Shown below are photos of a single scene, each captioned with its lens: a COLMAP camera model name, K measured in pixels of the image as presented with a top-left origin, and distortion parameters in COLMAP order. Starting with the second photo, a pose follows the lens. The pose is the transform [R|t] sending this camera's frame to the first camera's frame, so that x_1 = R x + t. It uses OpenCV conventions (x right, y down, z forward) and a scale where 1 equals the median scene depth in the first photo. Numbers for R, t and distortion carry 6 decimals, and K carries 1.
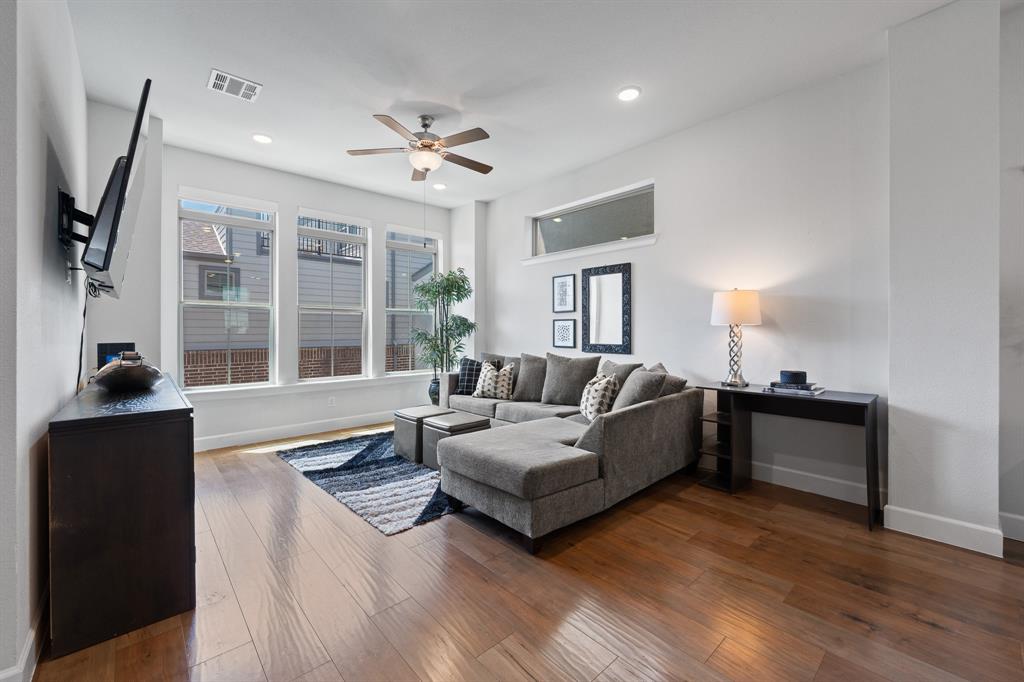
lens RADIAL K [[416.3, 0, 509.7], [0, 416.3, 331.5], [0, 0, 1]] dist [0.002521, -0.000356]
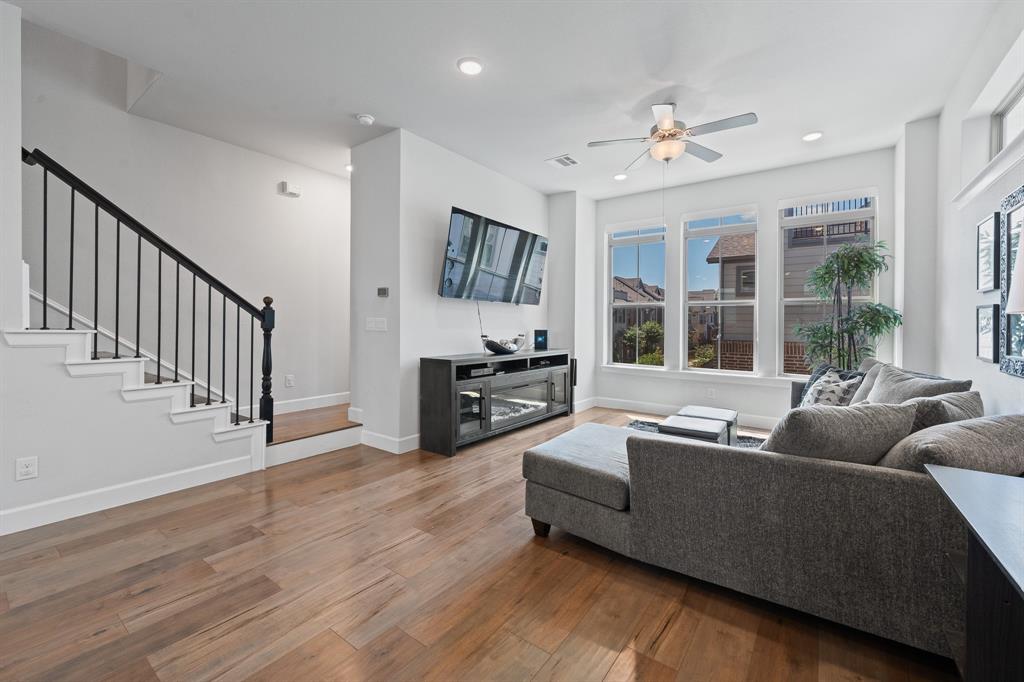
lens RADIAL K [[416.3, 0, 525.9], [0, 416.3, 327.1], [0, 0, 1]] dist [0.002521, -0.000356]
pose [[0.214039, 0.014241, -0.976721, 0.616553], [-0.008235, 0.999885, 0.012774, -0.005321], [0.976790, 0.005309, 0.214132, 0.421103]]
